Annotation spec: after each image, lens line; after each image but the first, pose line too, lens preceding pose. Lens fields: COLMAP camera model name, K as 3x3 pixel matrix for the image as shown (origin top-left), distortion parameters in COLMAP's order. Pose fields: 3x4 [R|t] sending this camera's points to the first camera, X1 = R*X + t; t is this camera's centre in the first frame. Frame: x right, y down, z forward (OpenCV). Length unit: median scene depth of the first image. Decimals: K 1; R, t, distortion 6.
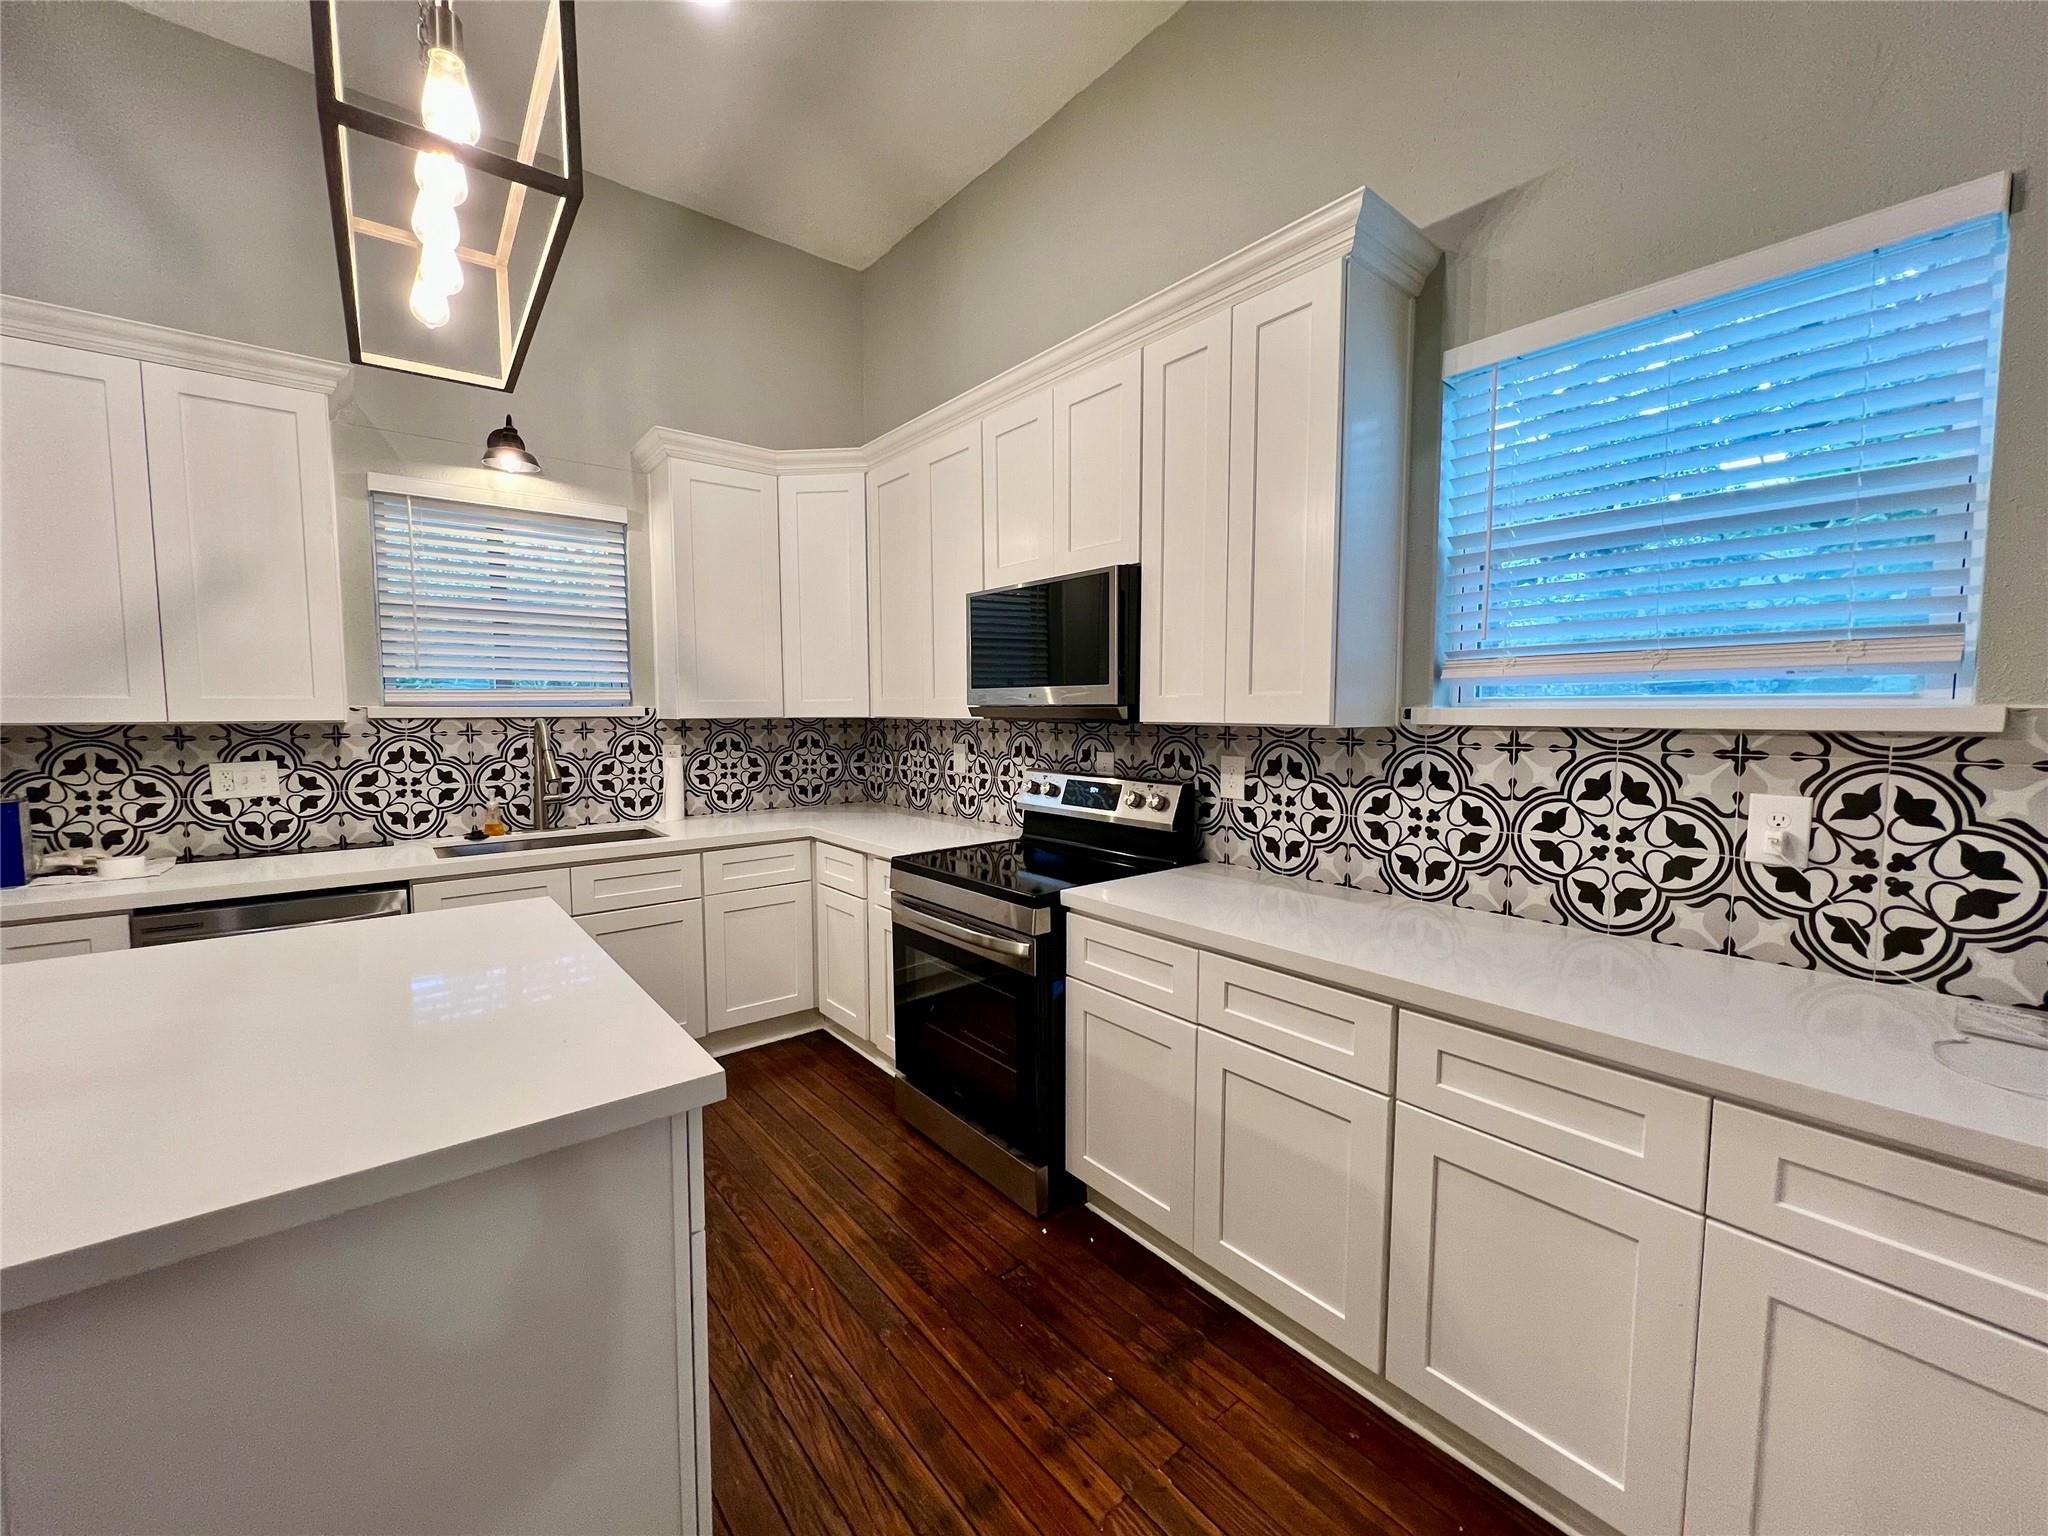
lens RADIAL K [[814.5, 0, 1031.5], [0, 814.5, 774.5], [0, 0, 1]] dist [-0.000549, 0.000765]
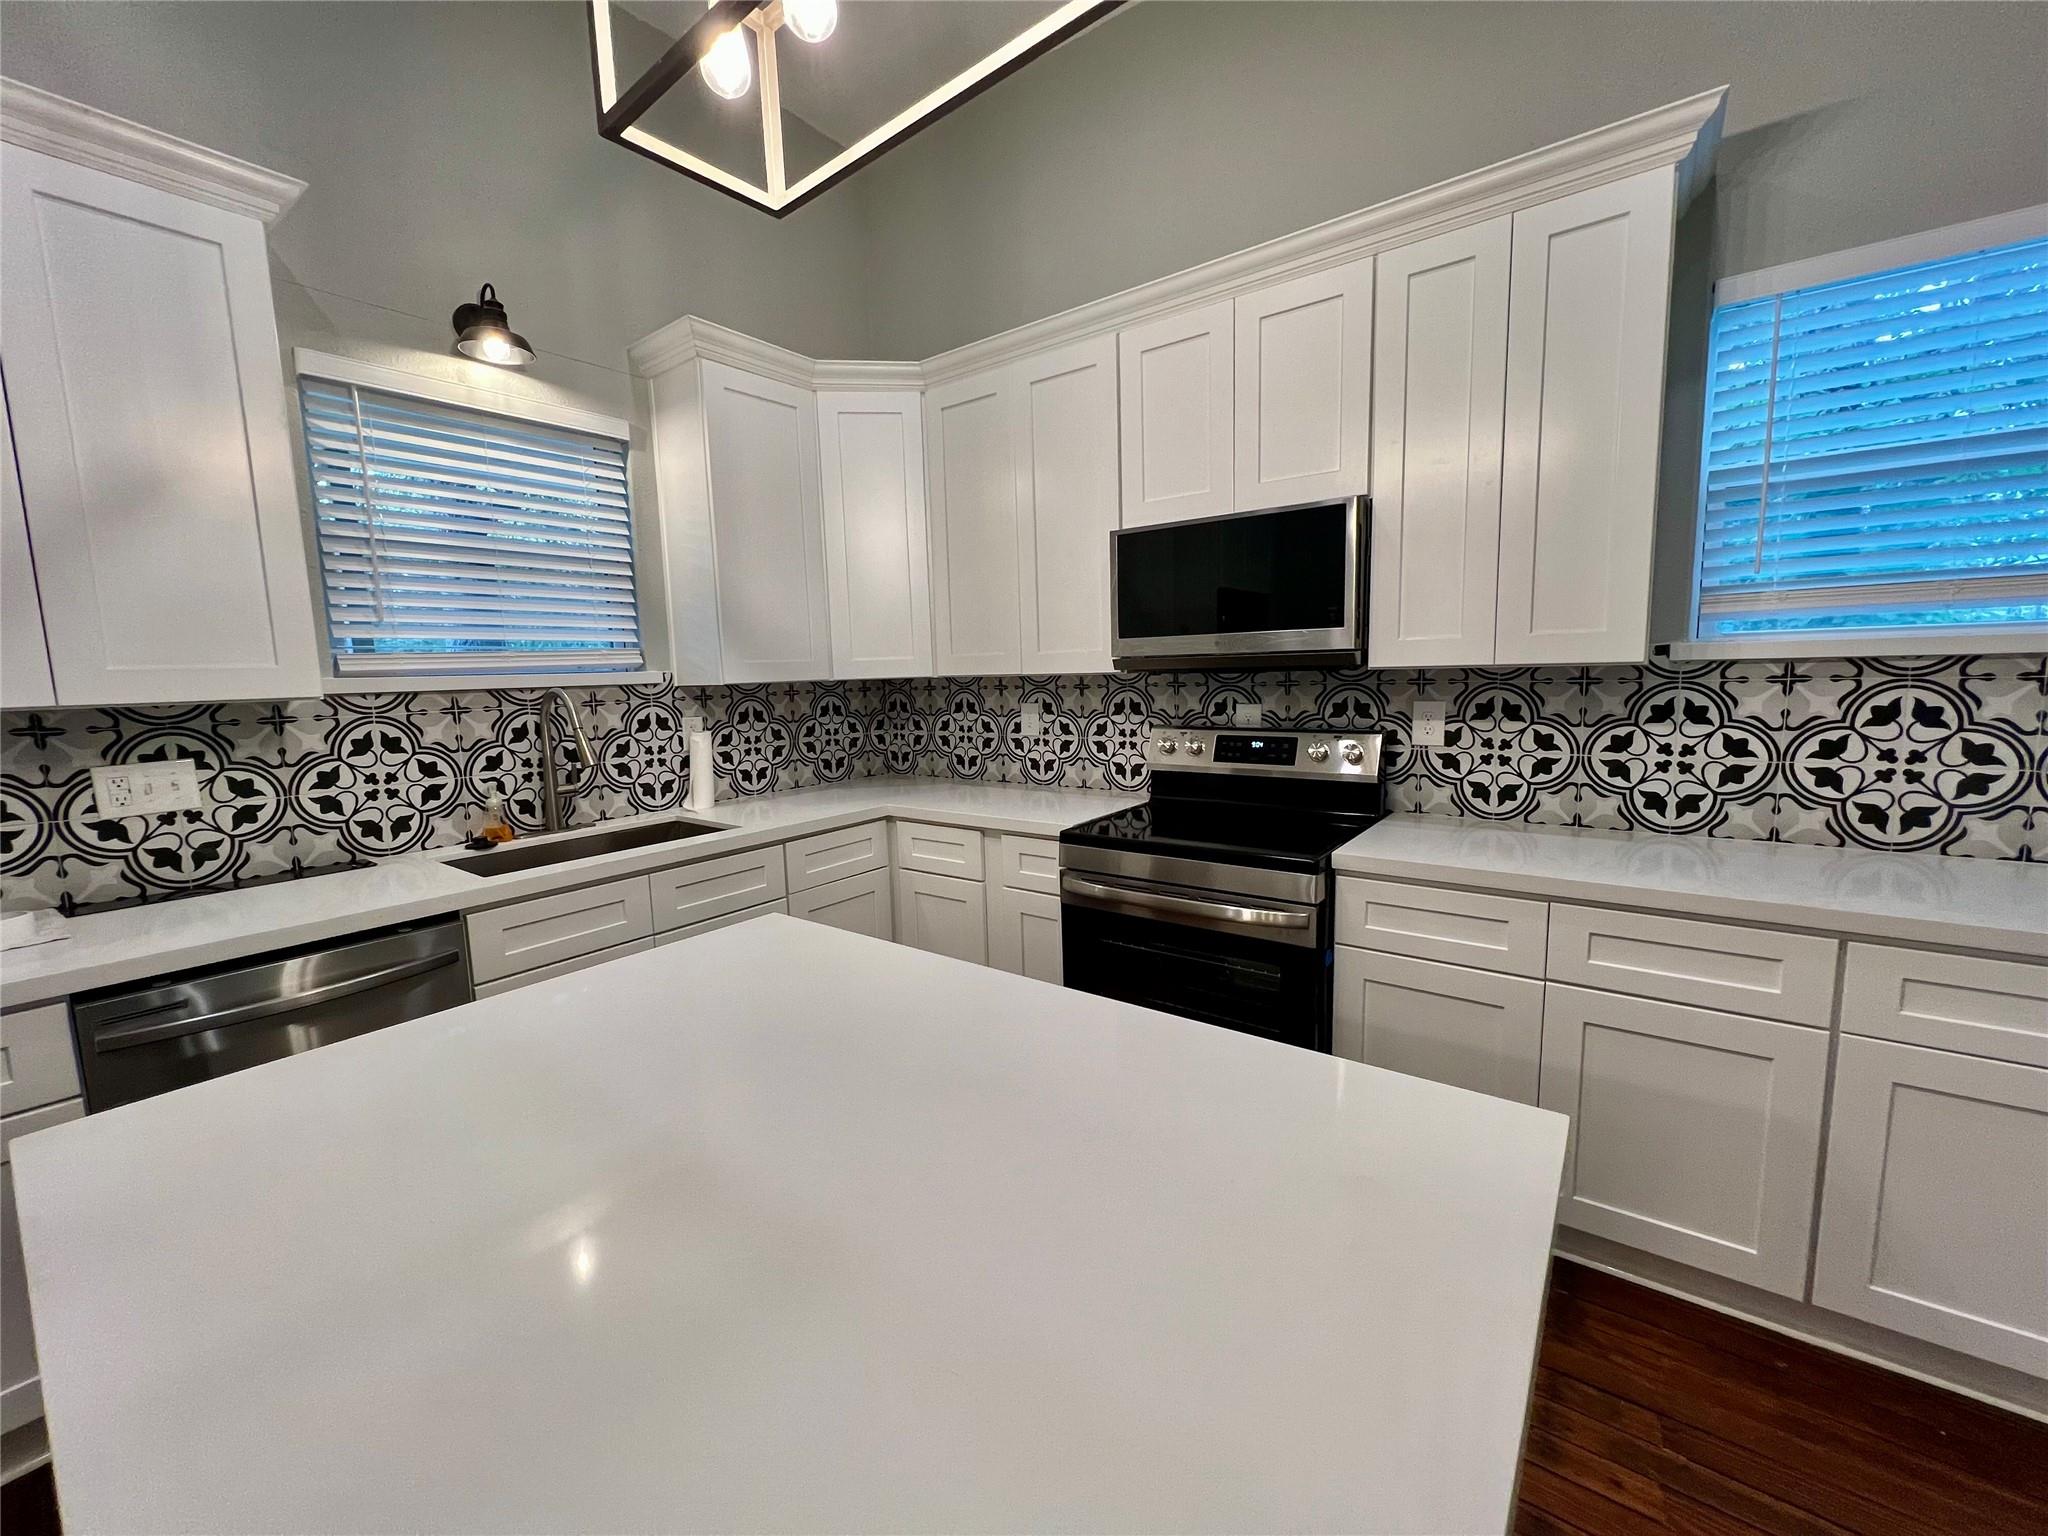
lens RADIAL K [[814.5, 0, 1033.2], [0, 814.5, 770.7], [0, 0, 1]] dist [-0.000549, 0.000765]
pose [[0.970605, -0.055251, 0.234249, -0.392361], [0.045736, 0.997900, 0.045864, -0.005588], [-0.236291, -0.033802, 0.971094, 0.150068]]
